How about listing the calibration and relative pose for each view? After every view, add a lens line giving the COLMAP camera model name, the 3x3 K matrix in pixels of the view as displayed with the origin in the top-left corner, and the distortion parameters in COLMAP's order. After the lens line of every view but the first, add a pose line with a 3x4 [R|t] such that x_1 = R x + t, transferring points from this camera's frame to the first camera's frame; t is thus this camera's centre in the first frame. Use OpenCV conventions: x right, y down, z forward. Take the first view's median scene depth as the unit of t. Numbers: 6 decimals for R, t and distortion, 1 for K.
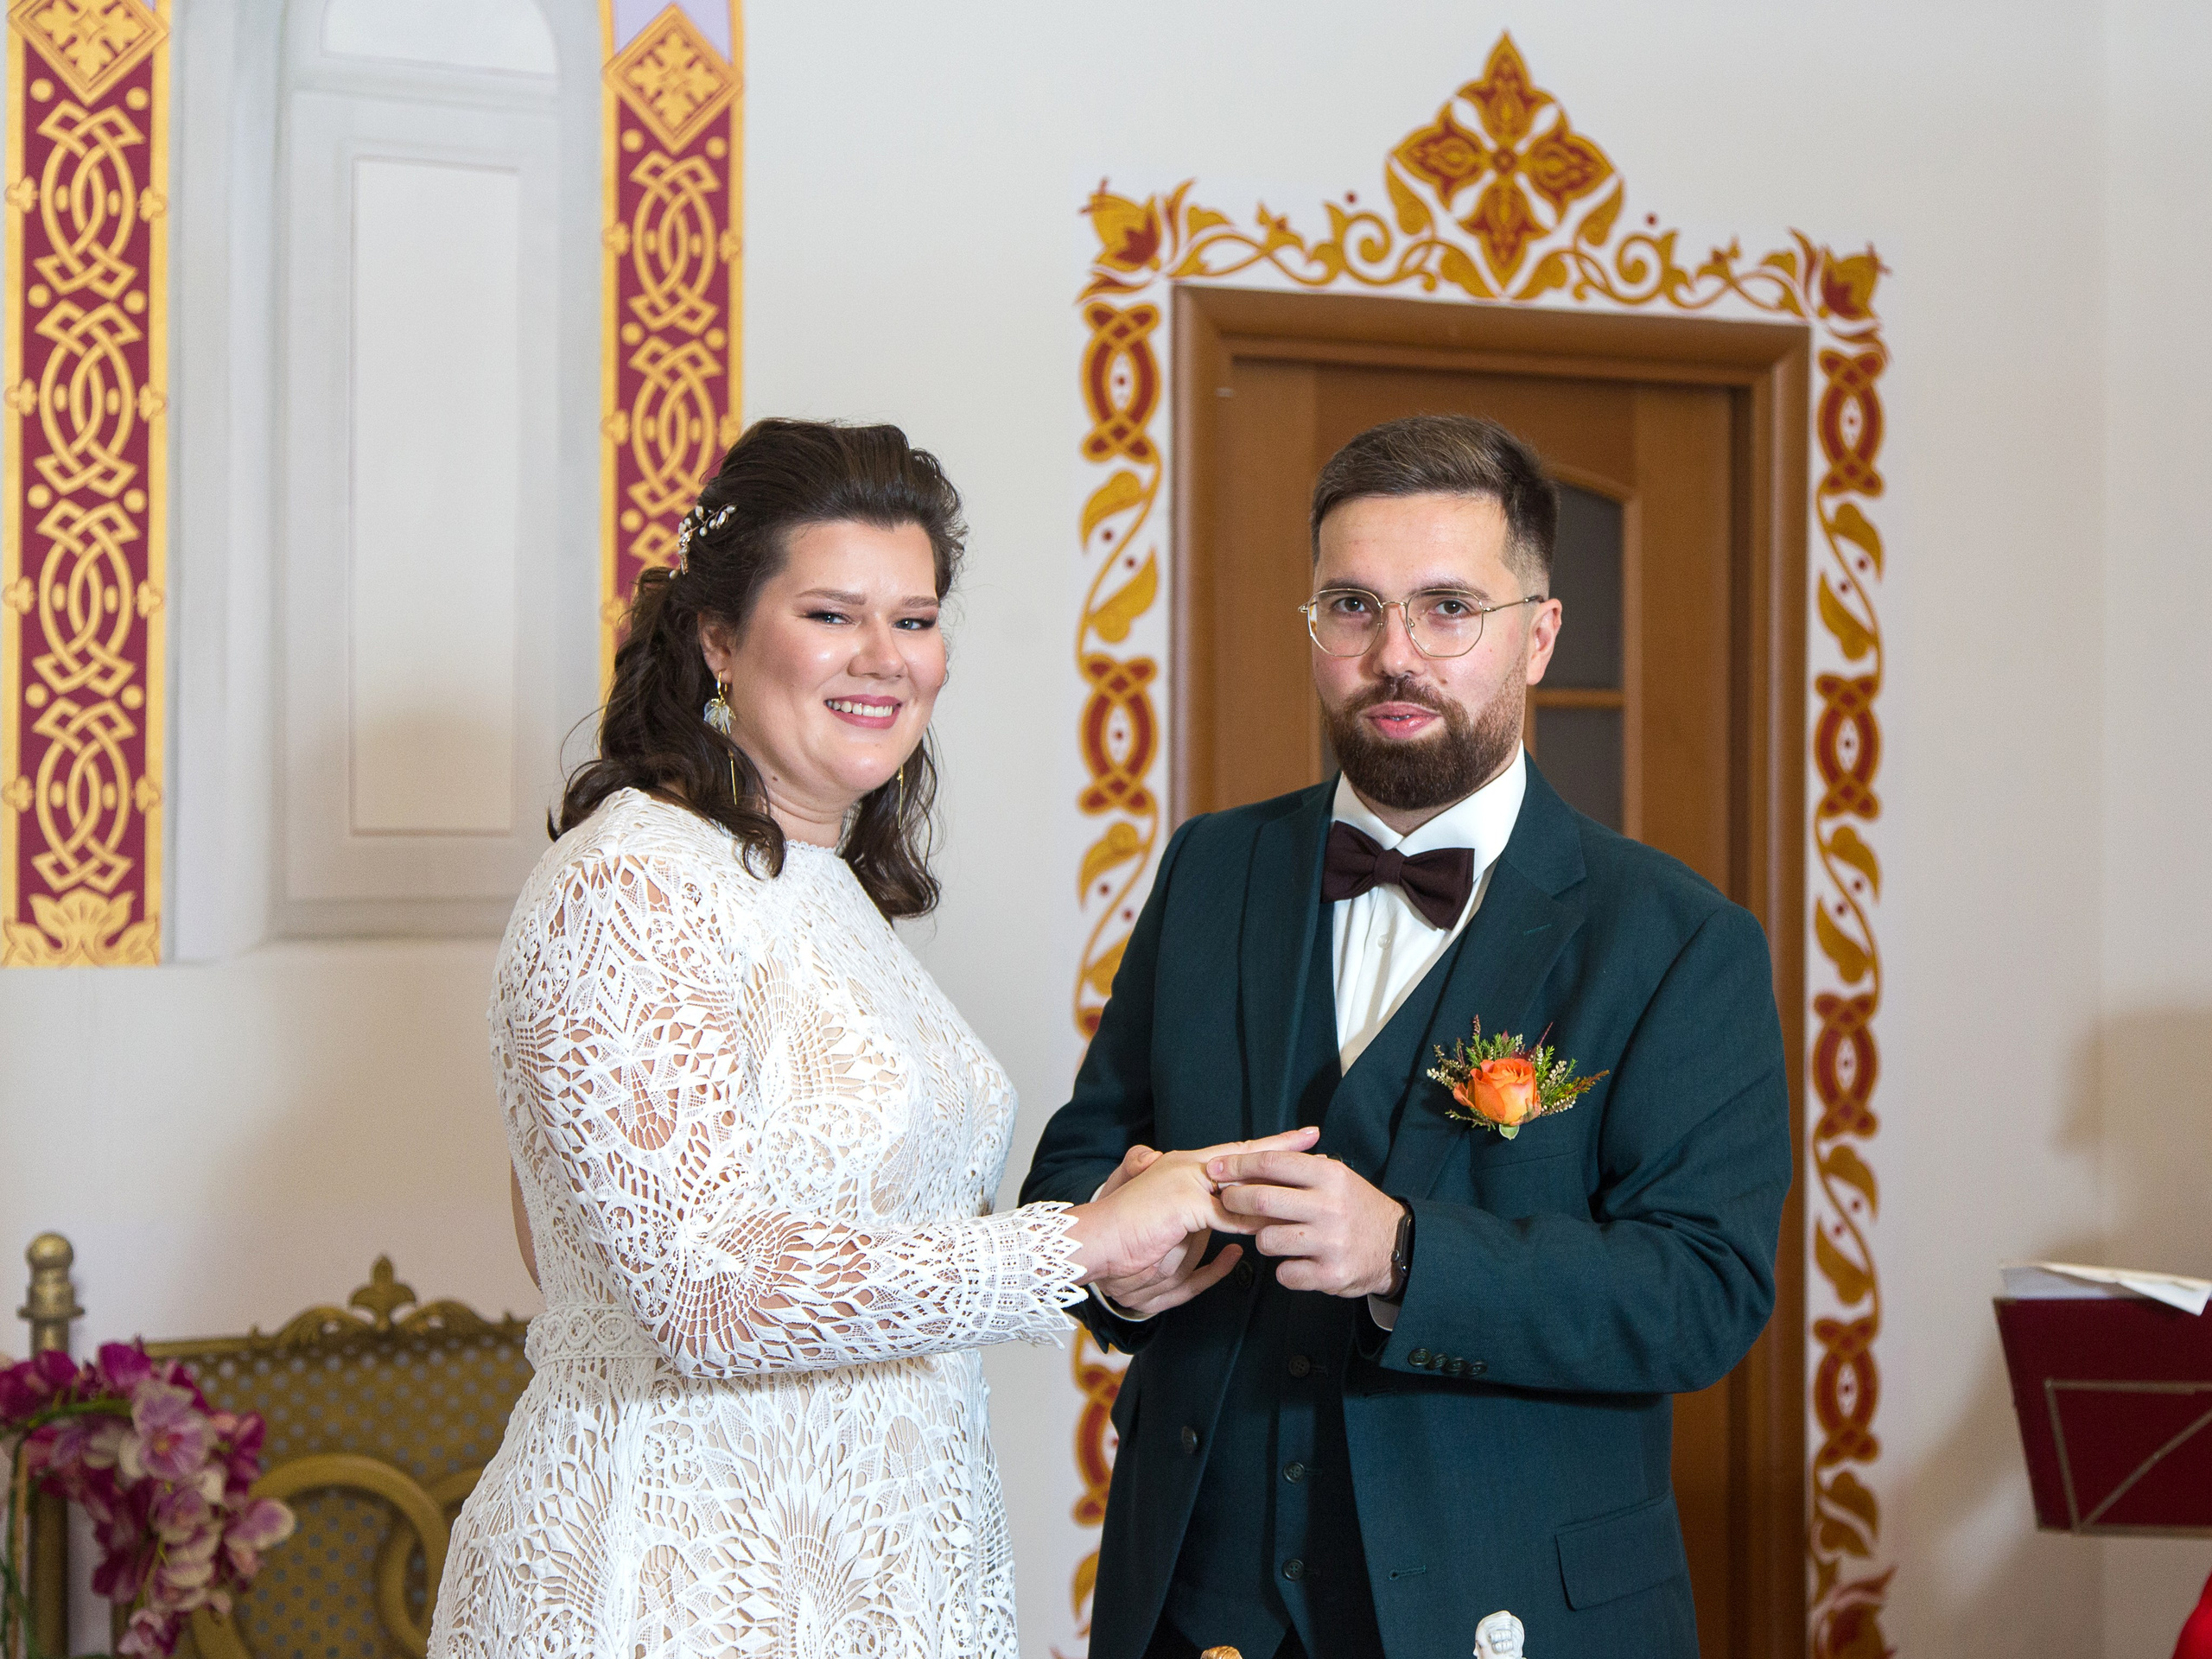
lens RADIAL K [[3590.5, 0, 1113.3], [0, 3590.5, 763.6], [0, 0, 1]] dist [0.013811, -0.010333]
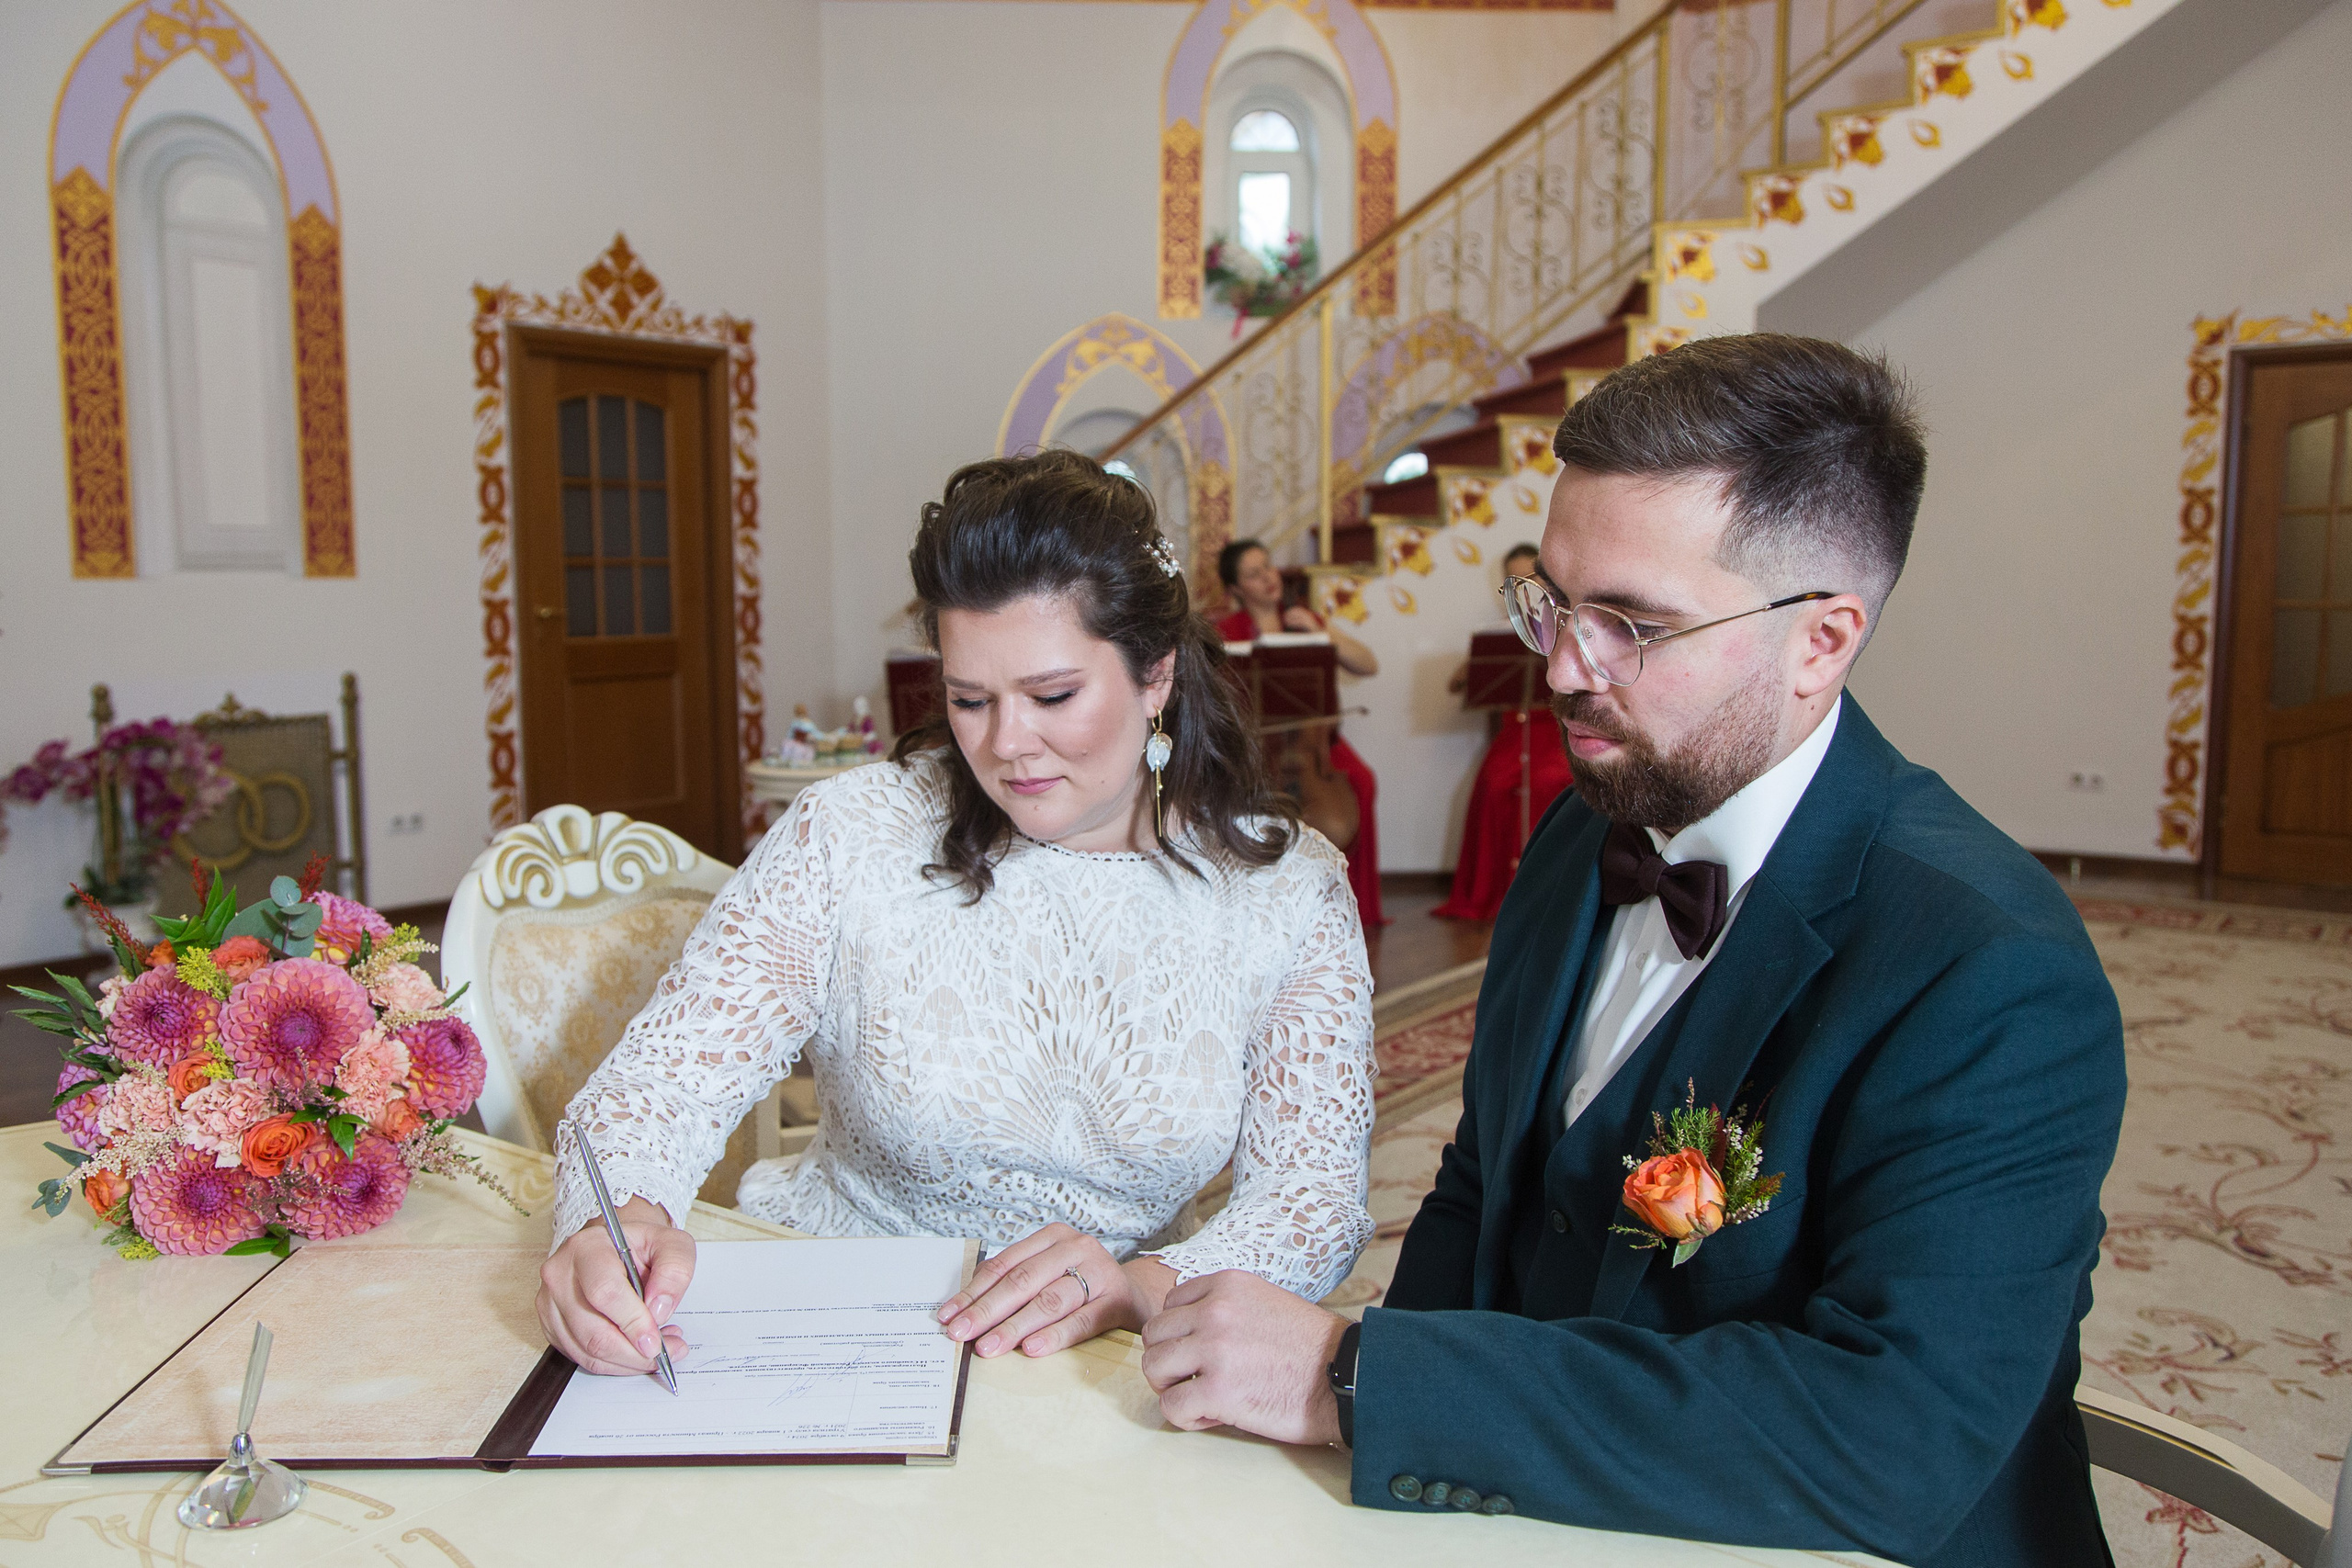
lens RADIAL K [[1892.0, 0, 1109.0], [0, 1892.0, 765.8], [0, 0, 1]] dist [-0.007338, 0.007759]
pose [[0.883082, -0.059026, 0.465491, -0.268877], [0.008919, 0.993988, 0.109121, 0.044586], [-0.469134, -0.092211, 0.878300, -0.474845]]
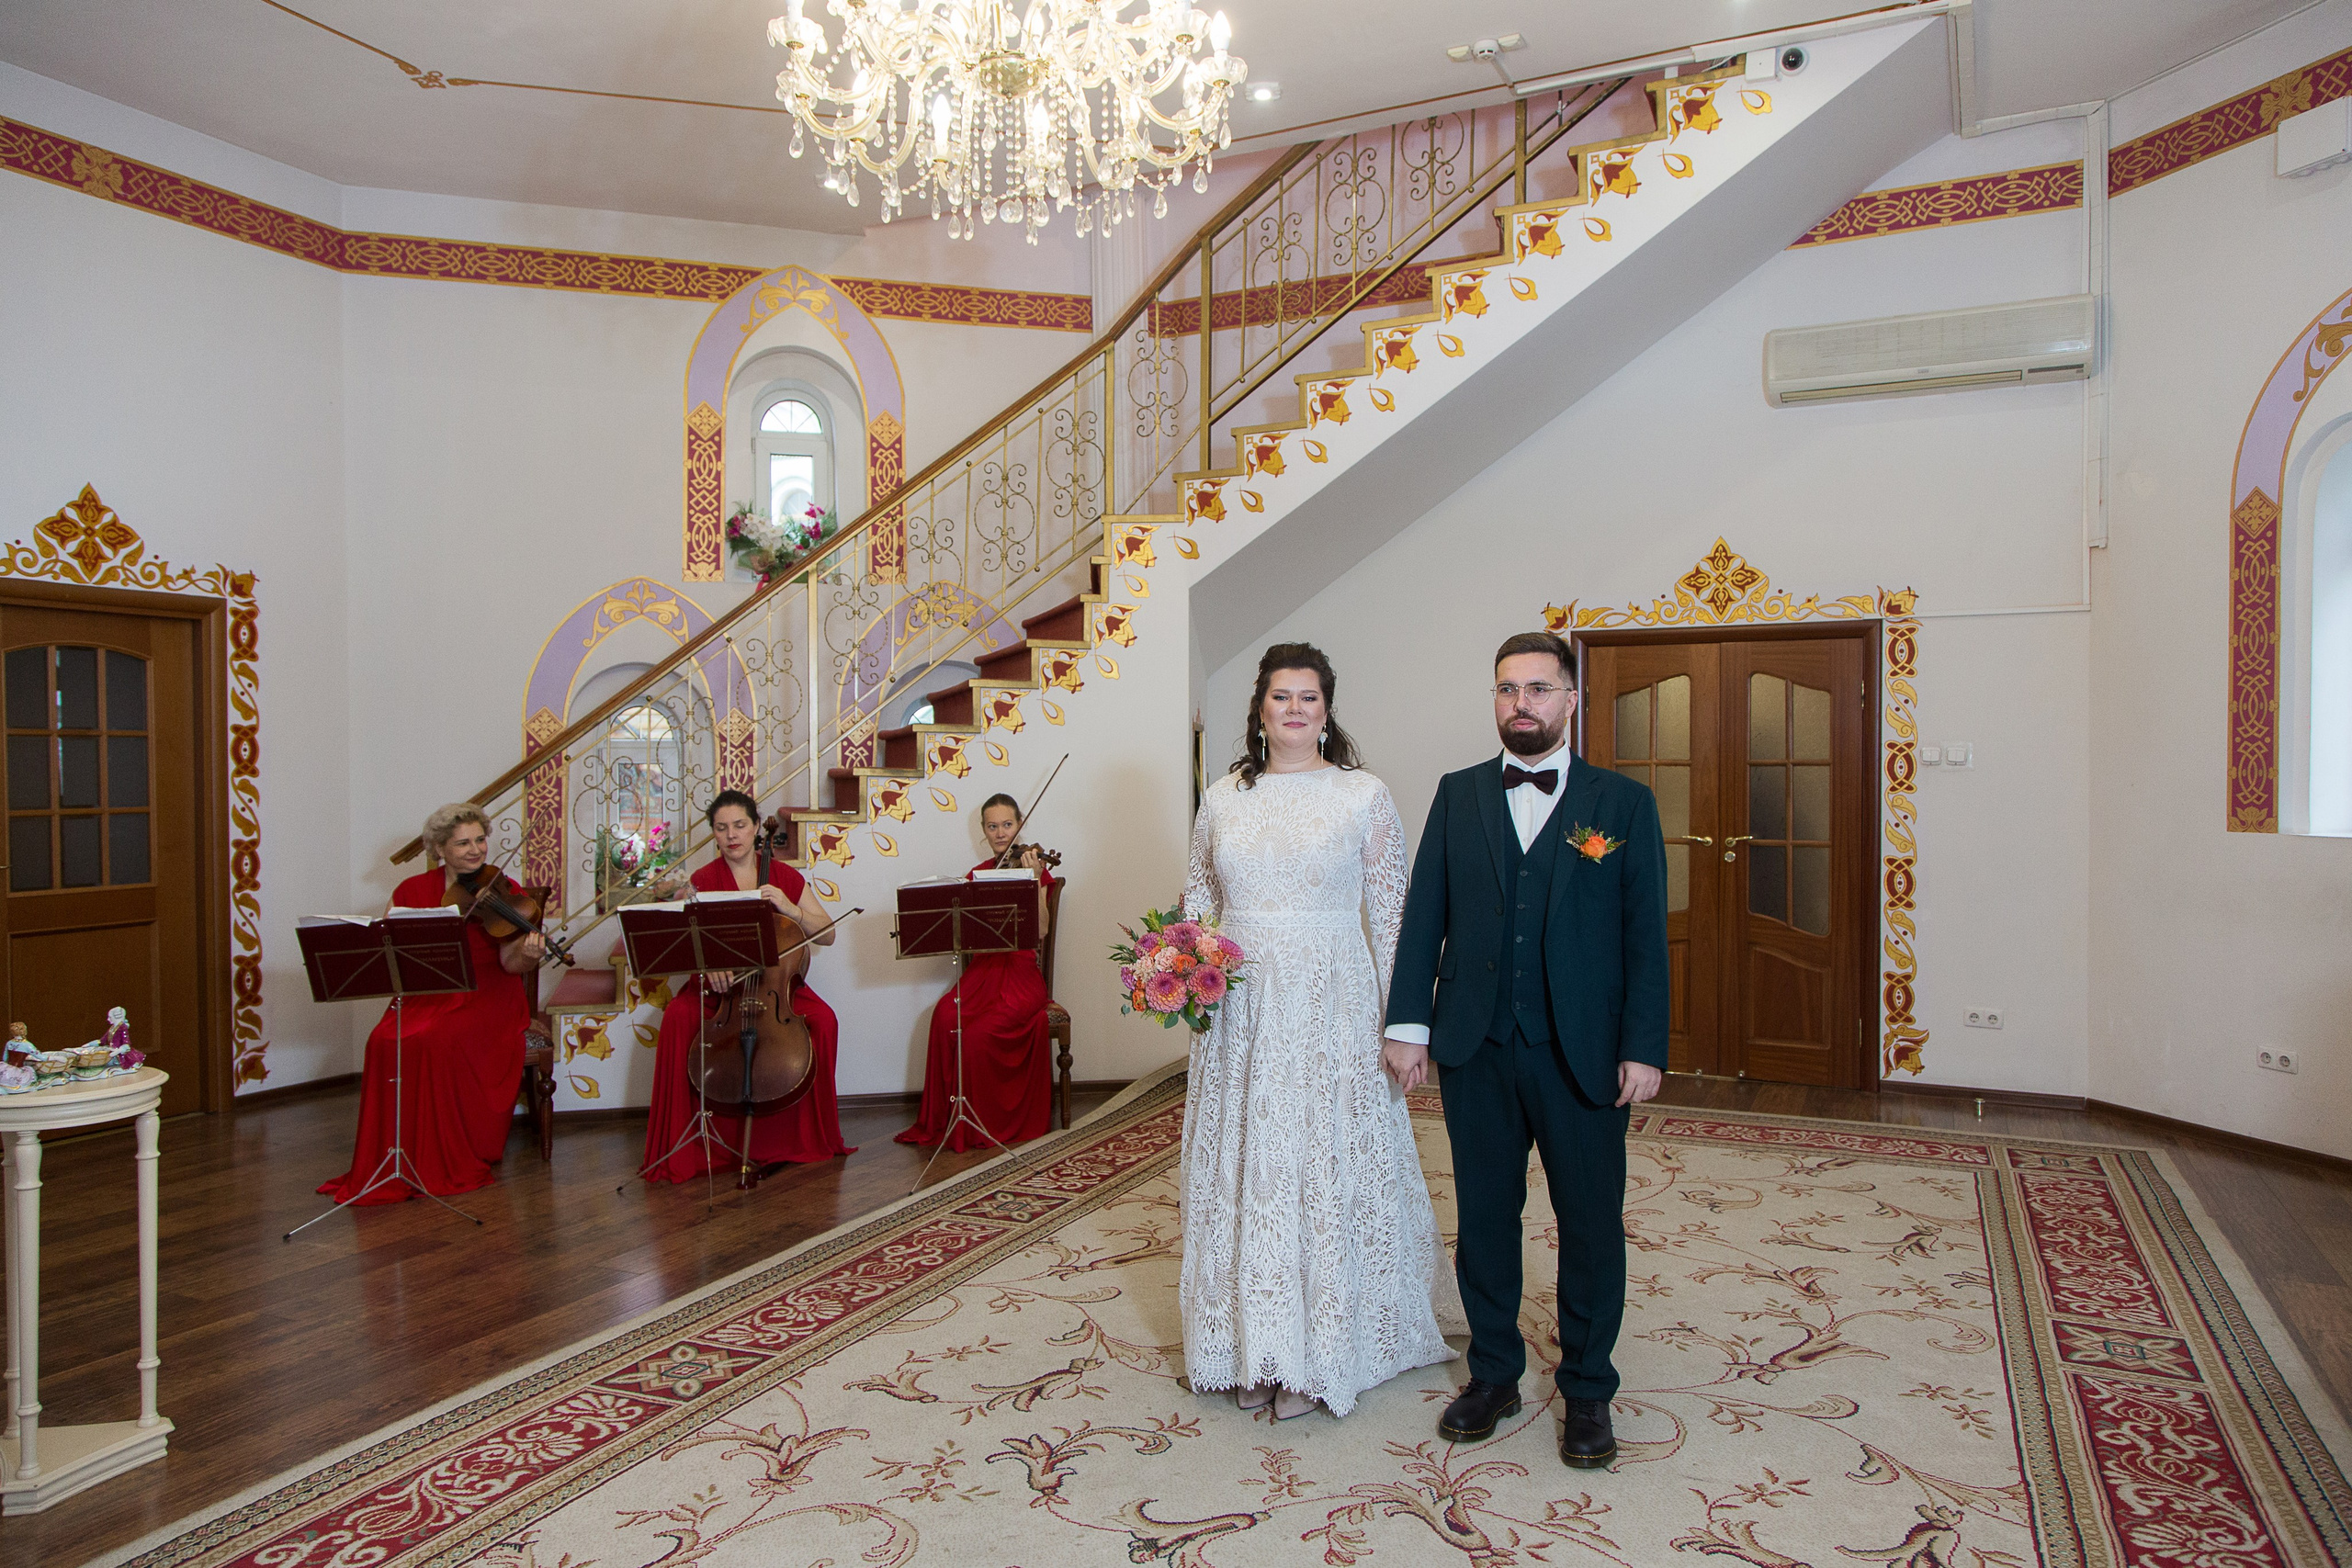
lens RADIAL K [[1583.2, 0, 1187.6], [0, 1583.2, 780.3], [0, 0, 1]] dist [0.020902, -0.001775]
pose [[0.759562, -0.017906, 0.650189, -0.051068], [0.006897, 0.999787, 0.019477, -0.001086], [-0.650399, -0.010309, 0.759523, -0.472613]]
